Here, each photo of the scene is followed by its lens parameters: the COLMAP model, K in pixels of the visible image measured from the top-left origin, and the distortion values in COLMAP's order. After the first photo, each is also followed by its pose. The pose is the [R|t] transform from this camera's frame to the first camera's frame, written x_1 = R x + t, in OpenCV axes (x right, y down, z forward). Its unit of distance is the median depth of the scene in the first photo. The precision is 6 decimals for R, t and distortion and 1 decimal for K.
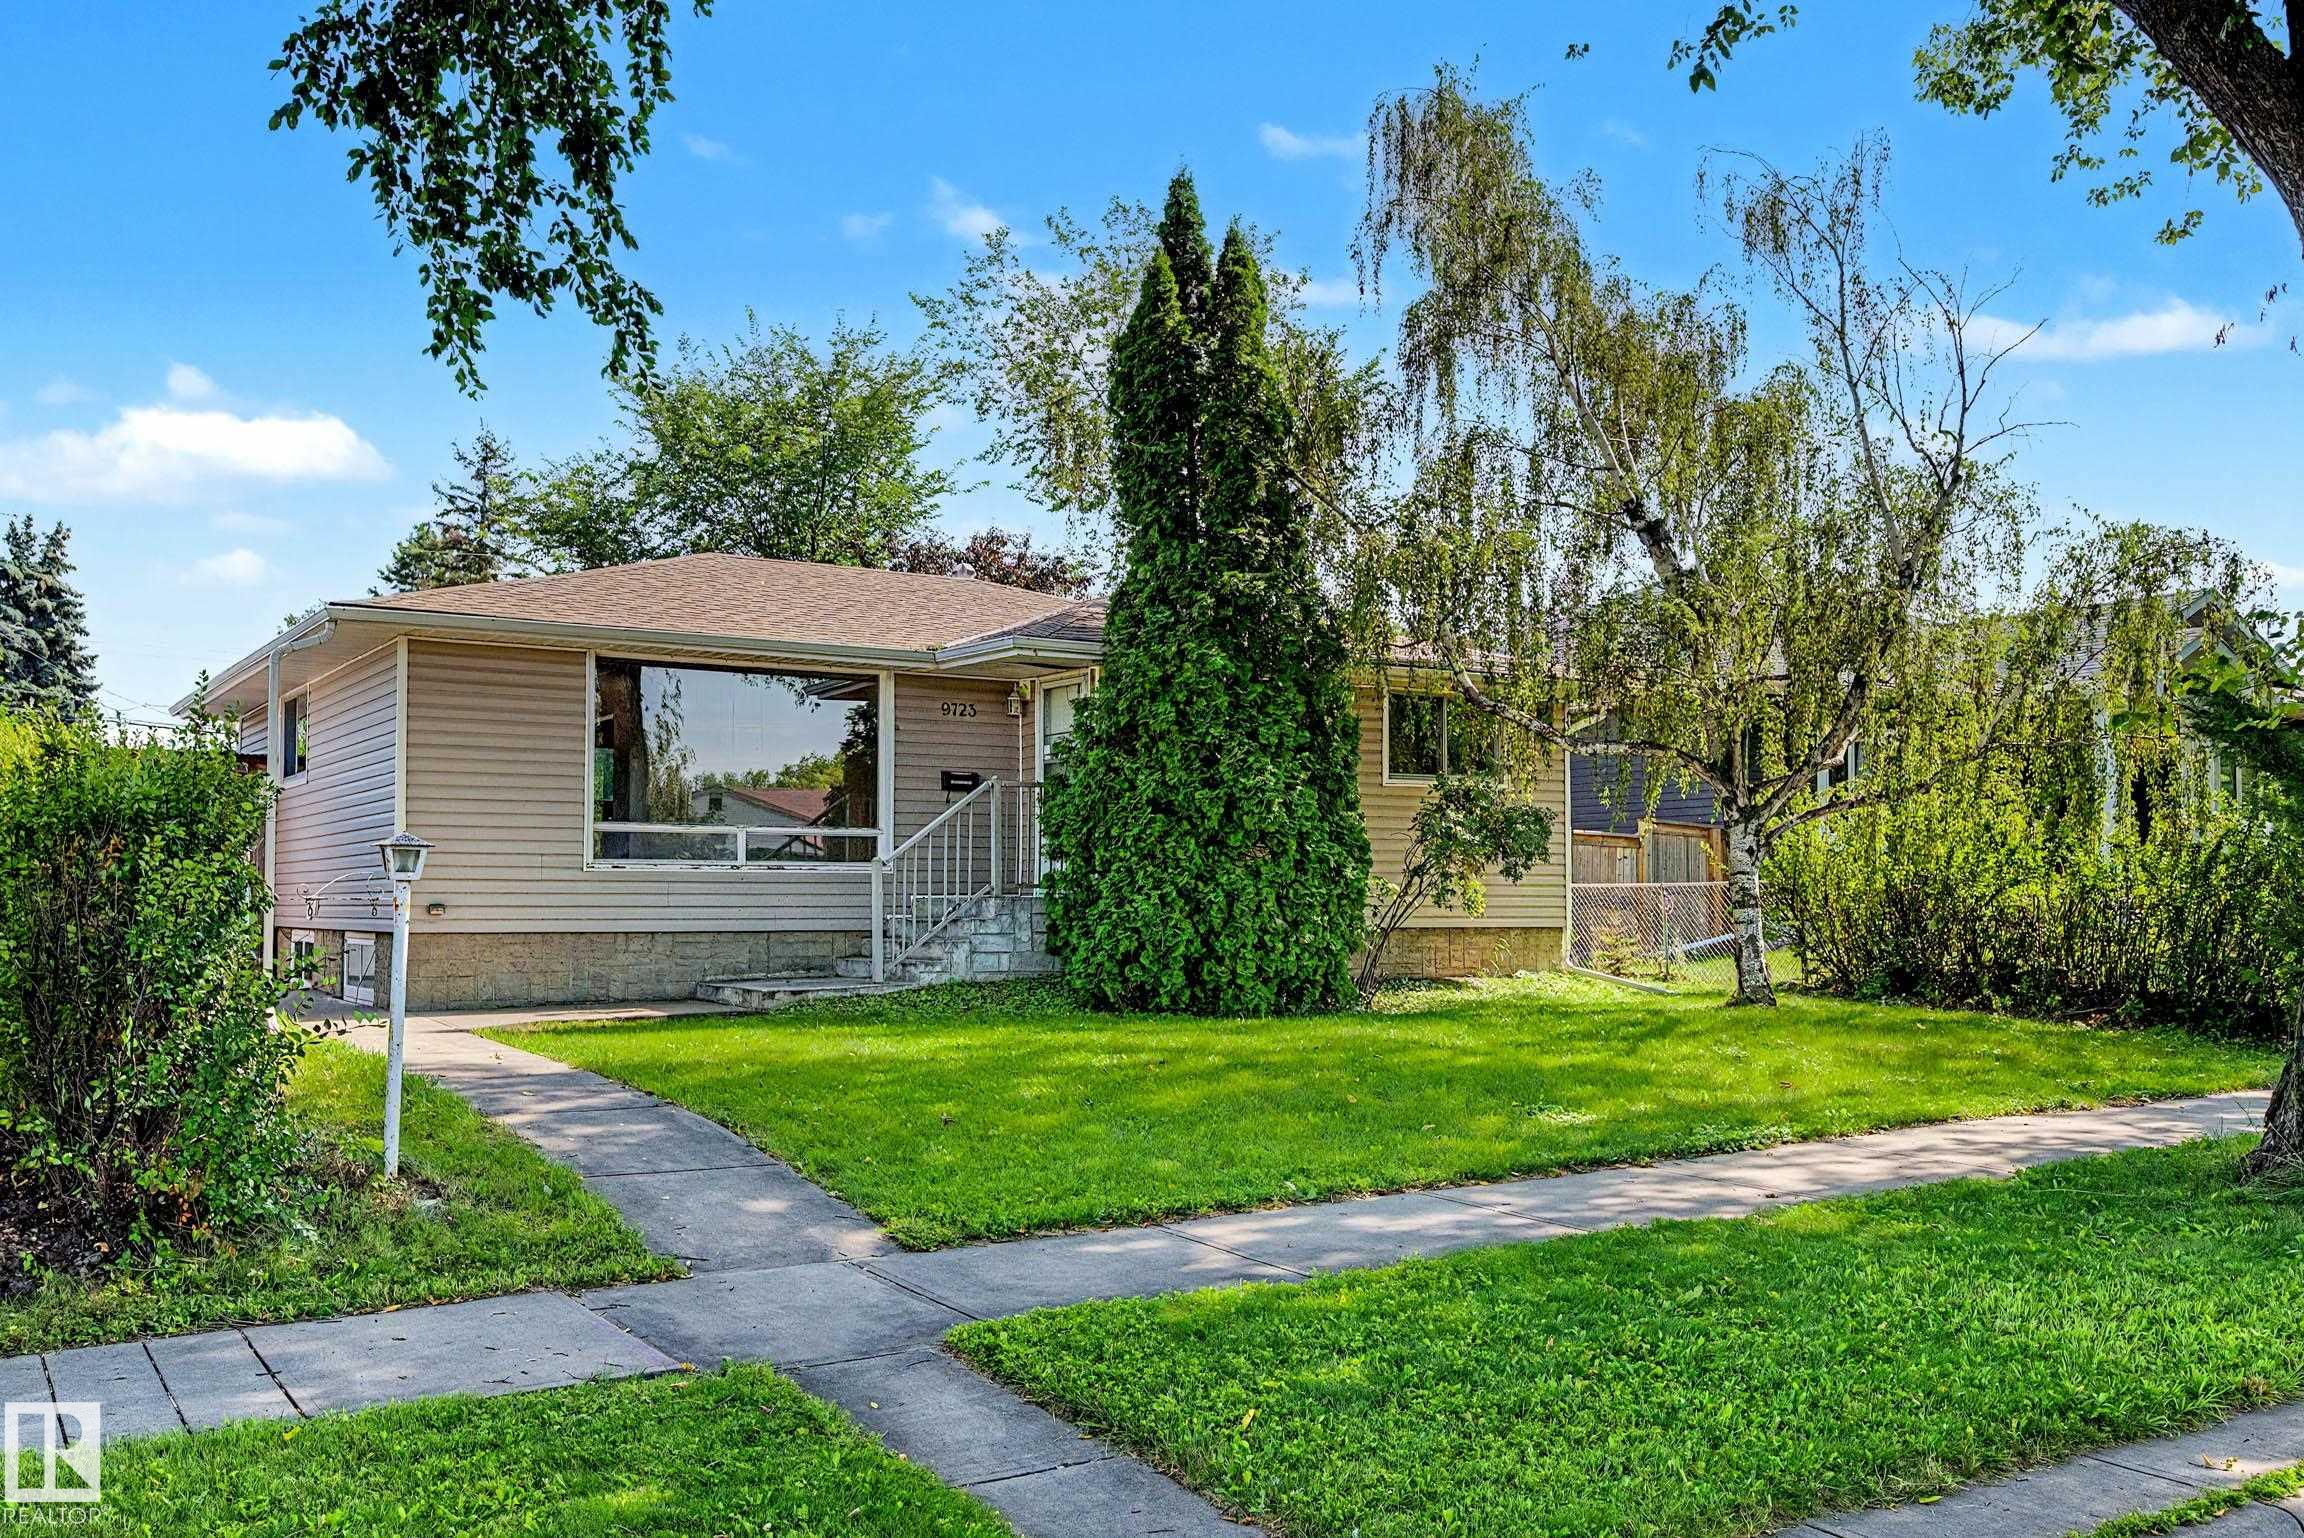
lens RADIAL K [[1982.3, 0, 1152.0], [0, 1982.3, 769.0], [0, 0, 1]] dist [0.012494, -0.003823]
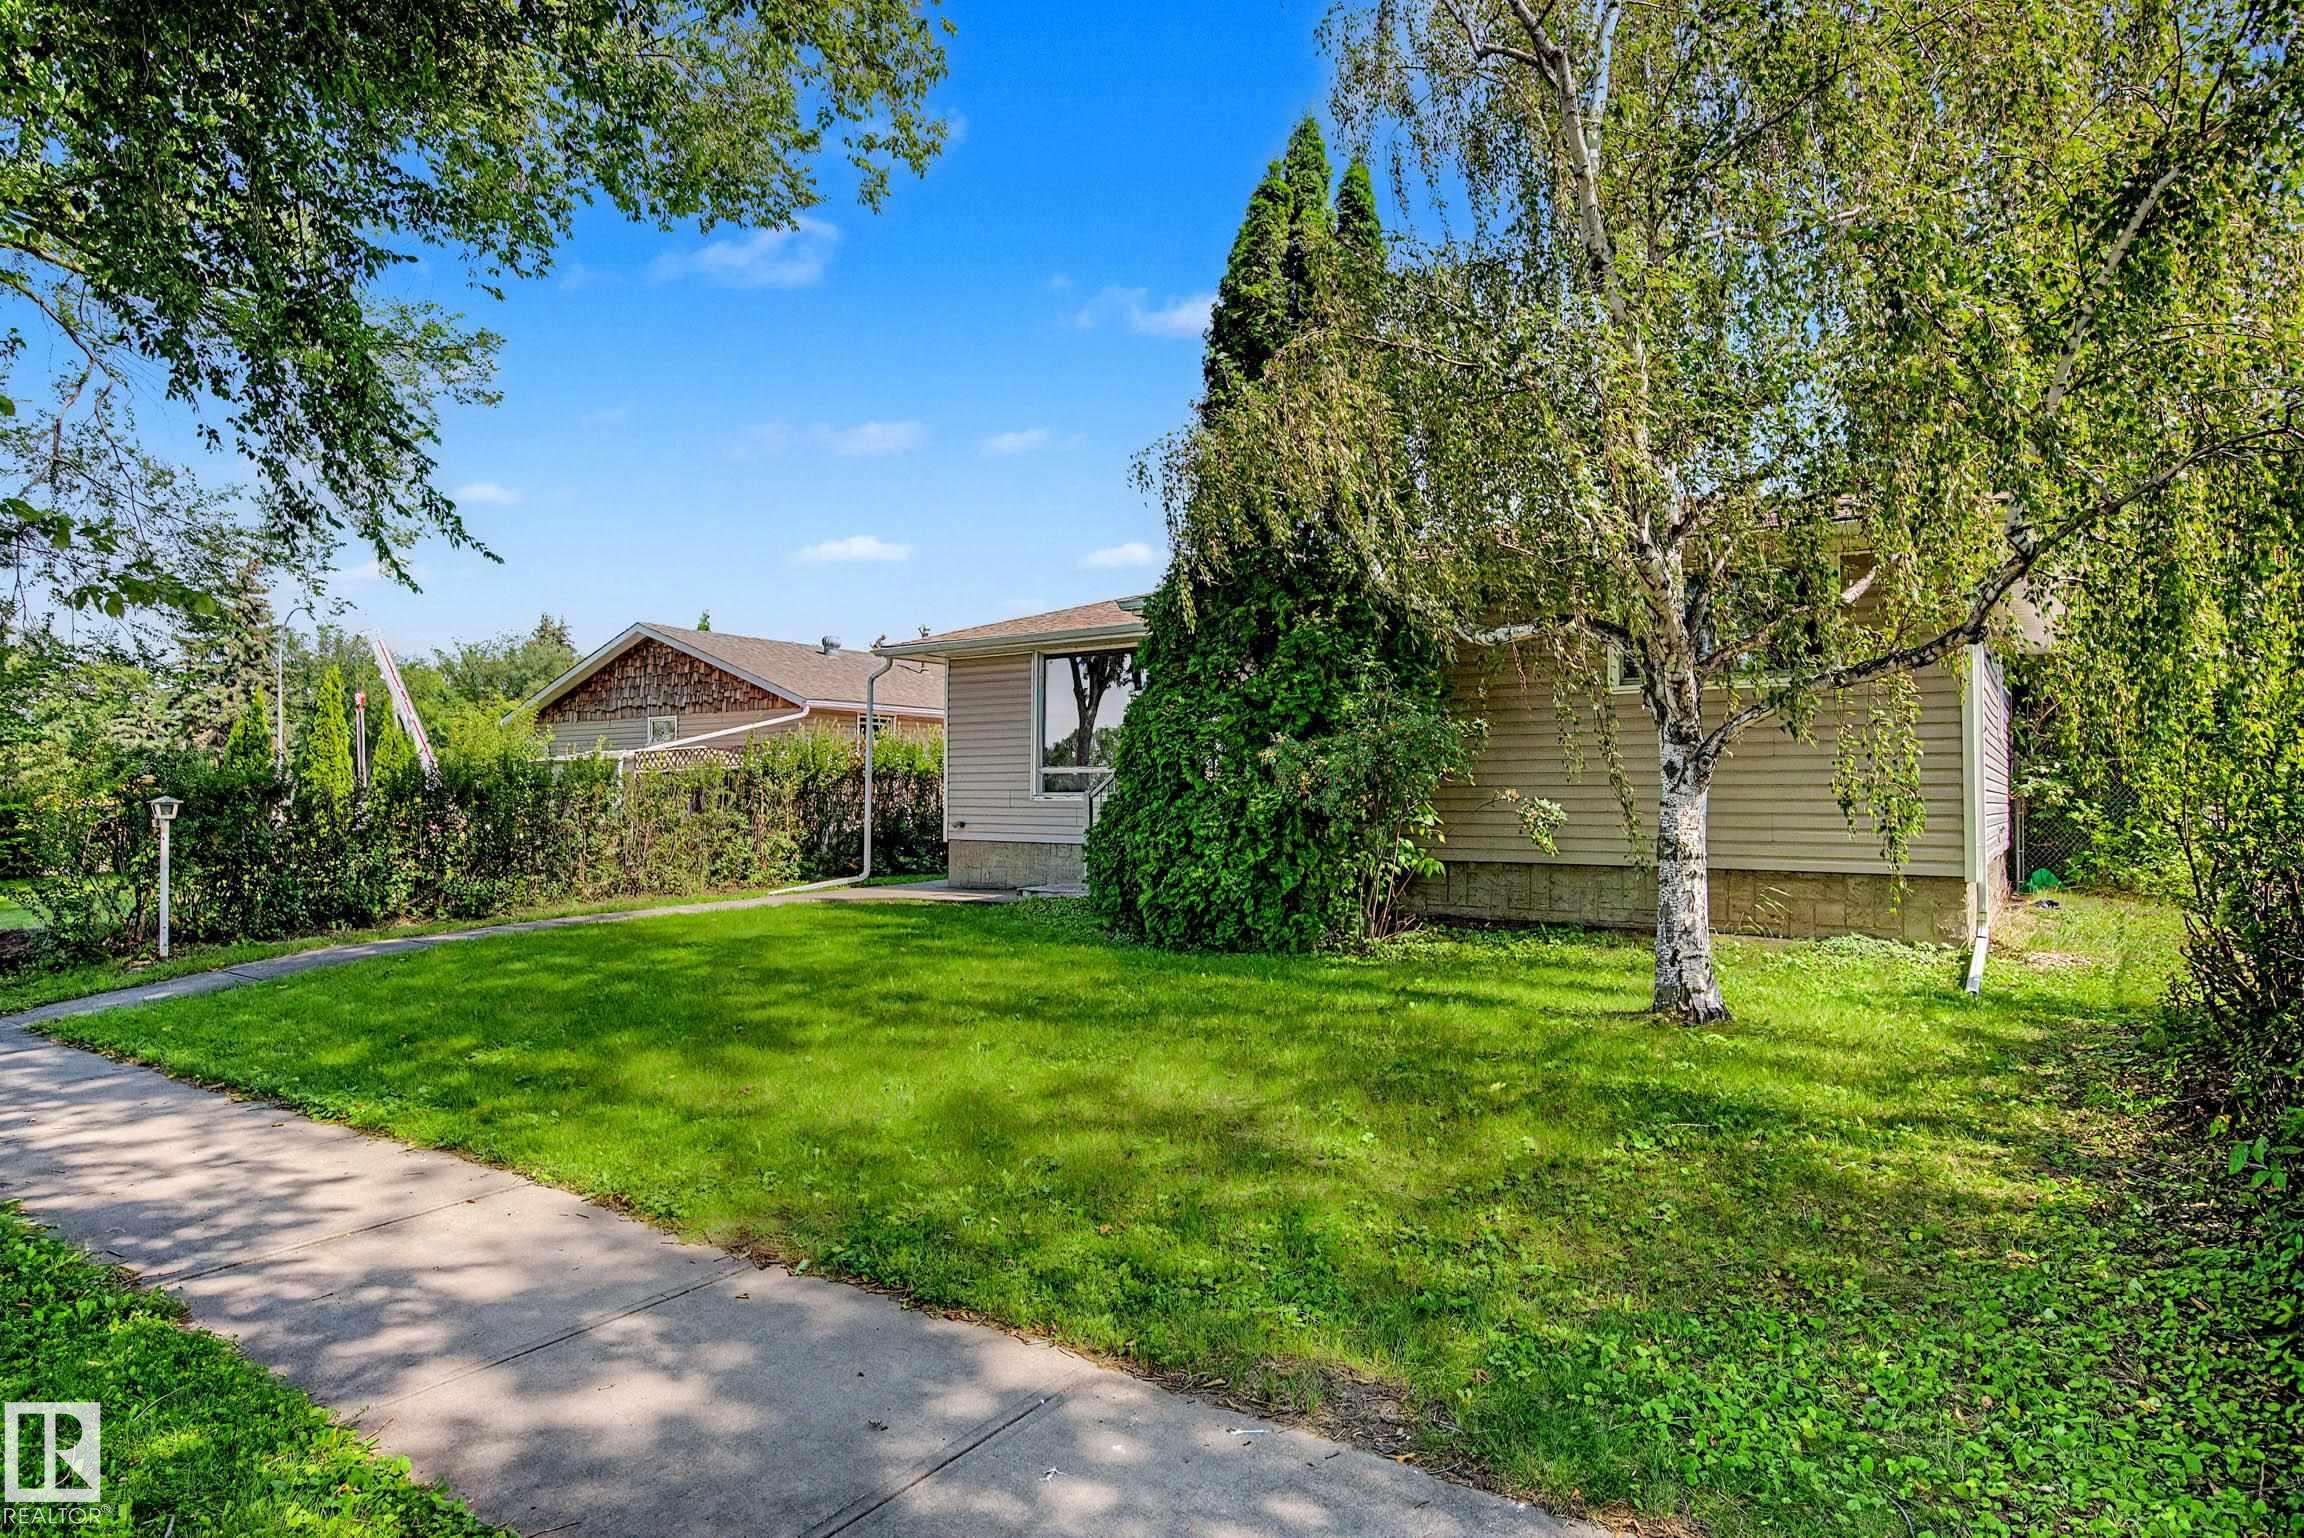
lens RADIAL K [[1289.6, 0, 1152.0], [0, 1289.6, 769.0], [0, 0, 1]] dist [0.000518, 0.000089]
pose [[0.365745, -0.022120, -0.930452, 0.616366], [0.061157, 0.998128, 0.000311, 0.031347], [0.928704, -0.057018, 0.366413, 0.702683]]
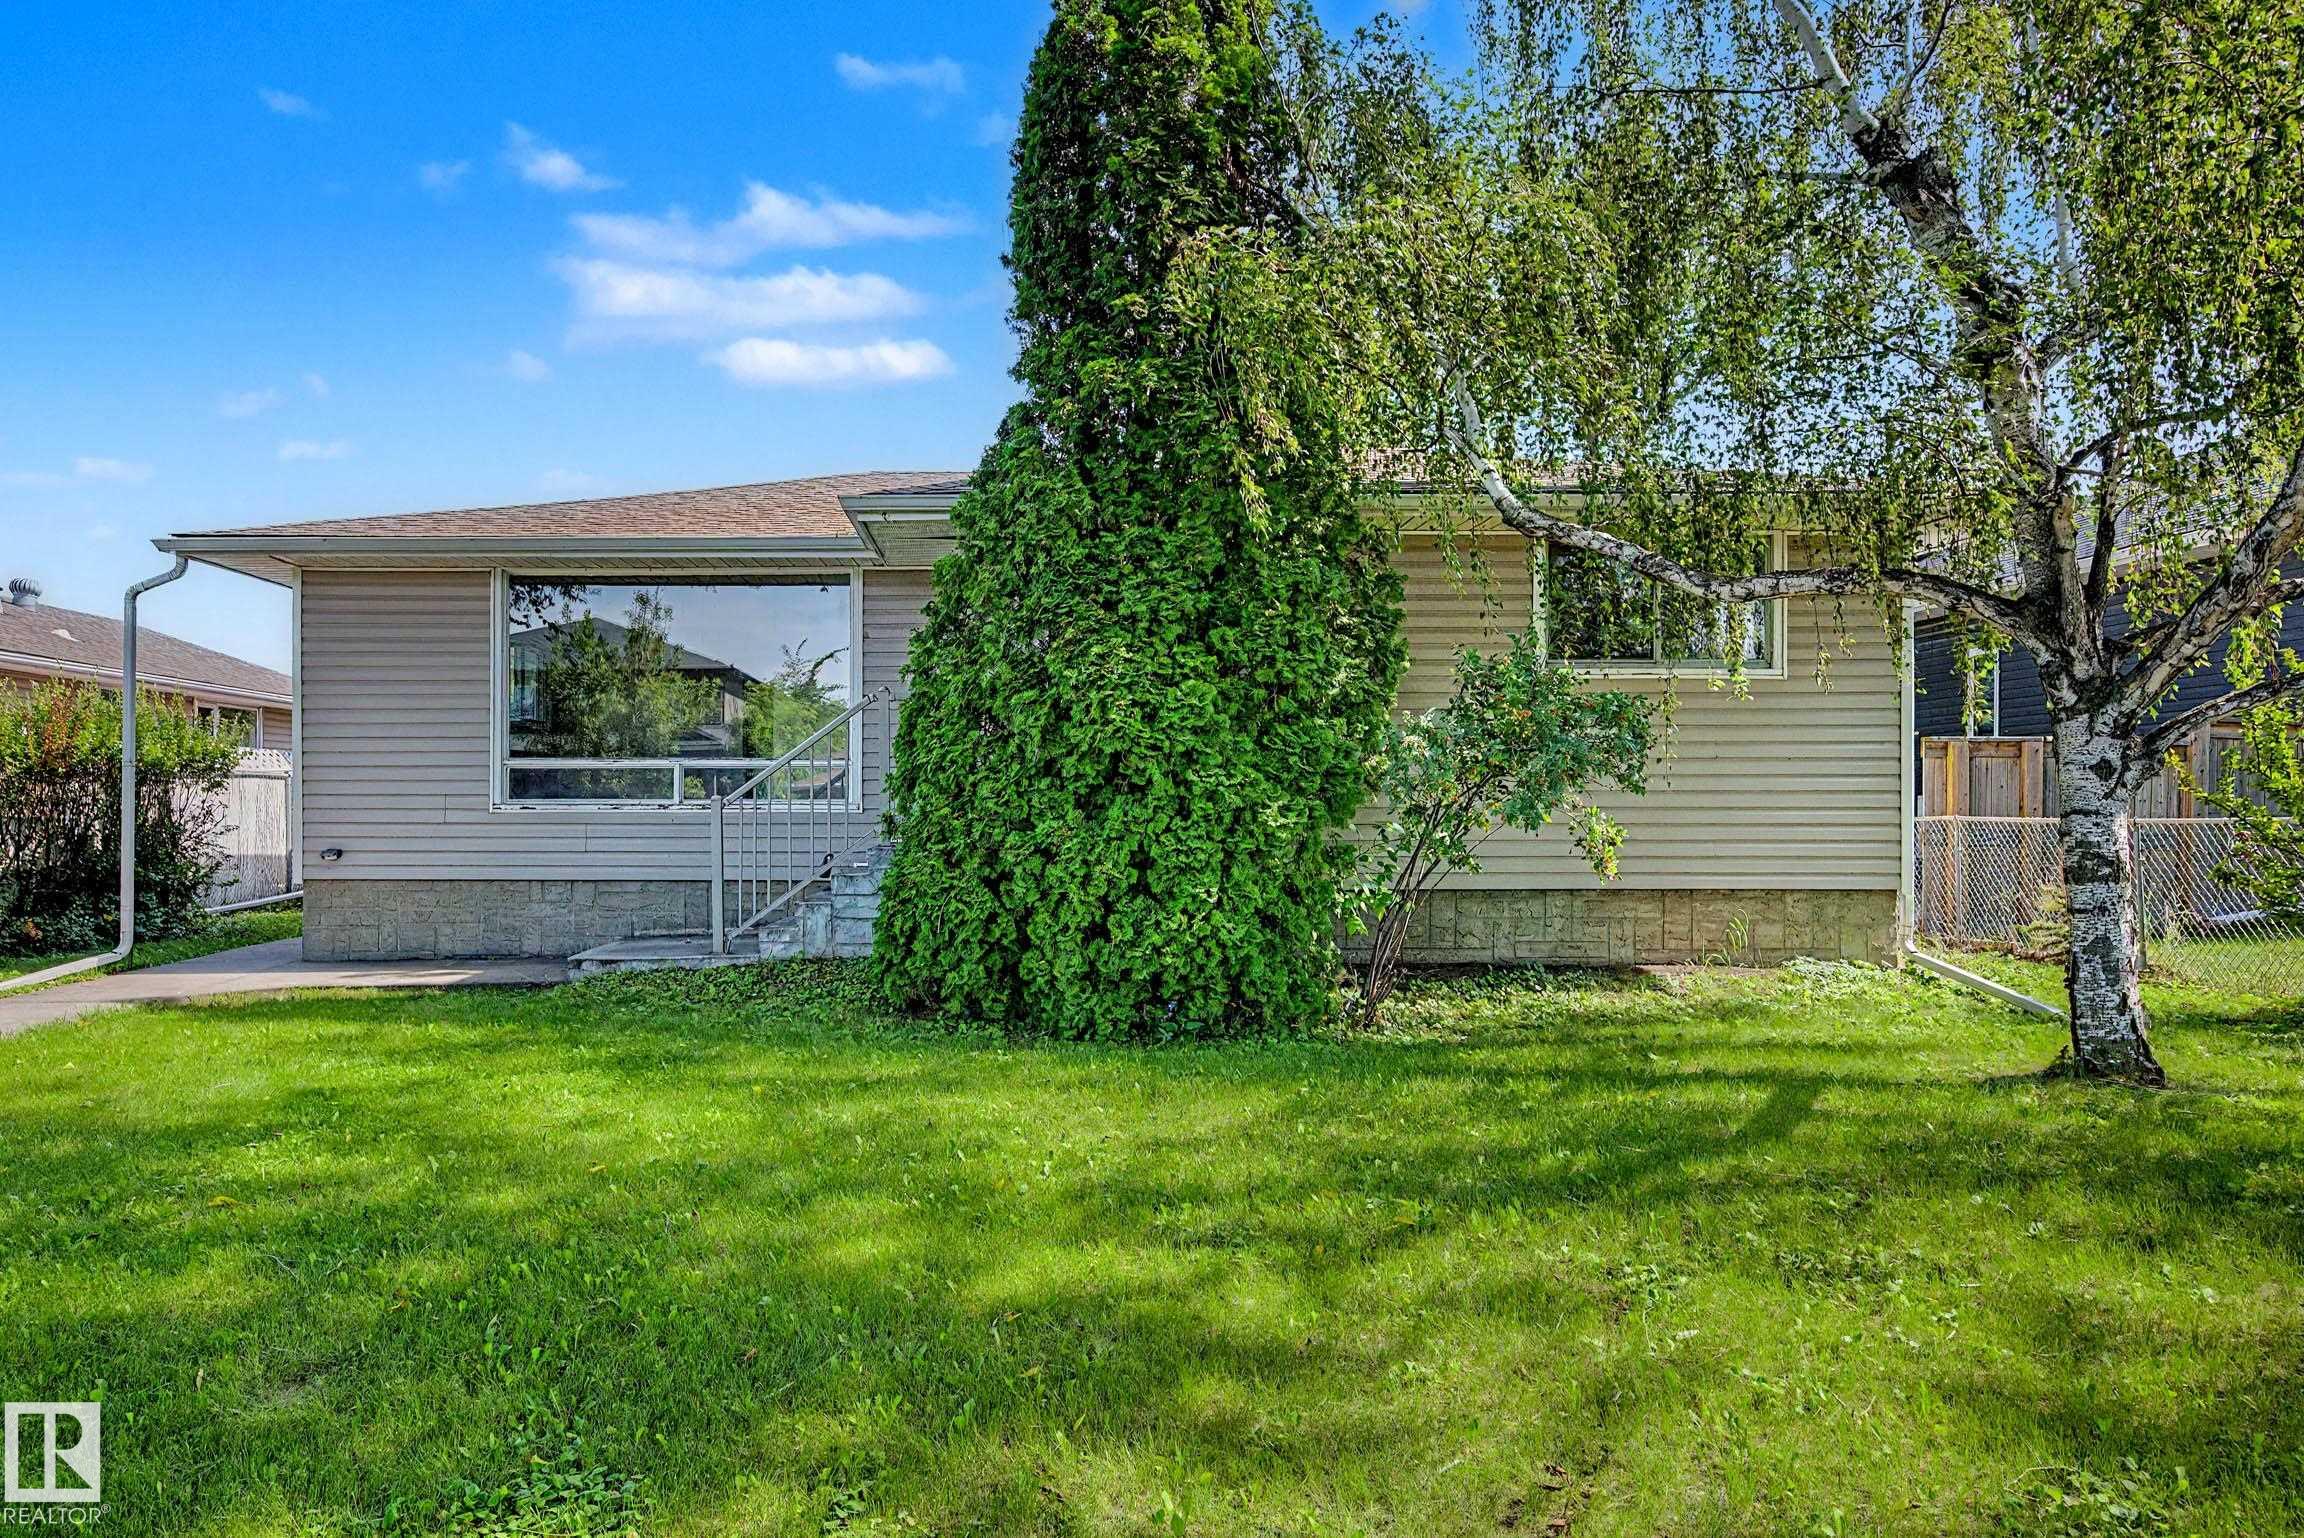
lens RADIAL K [[1519.5, 0, 1047.2], [0, 1519.5, 781.5], [0, 0, 1]] dist [0.002587, 0.001910]
pose [[0.833042, -0.011857, -0.553082, 0.294540], [0.038596, 0.998580, 0.036726, 0.020614], [0.551861, -0.051941, 0.832317, 0.540682]]
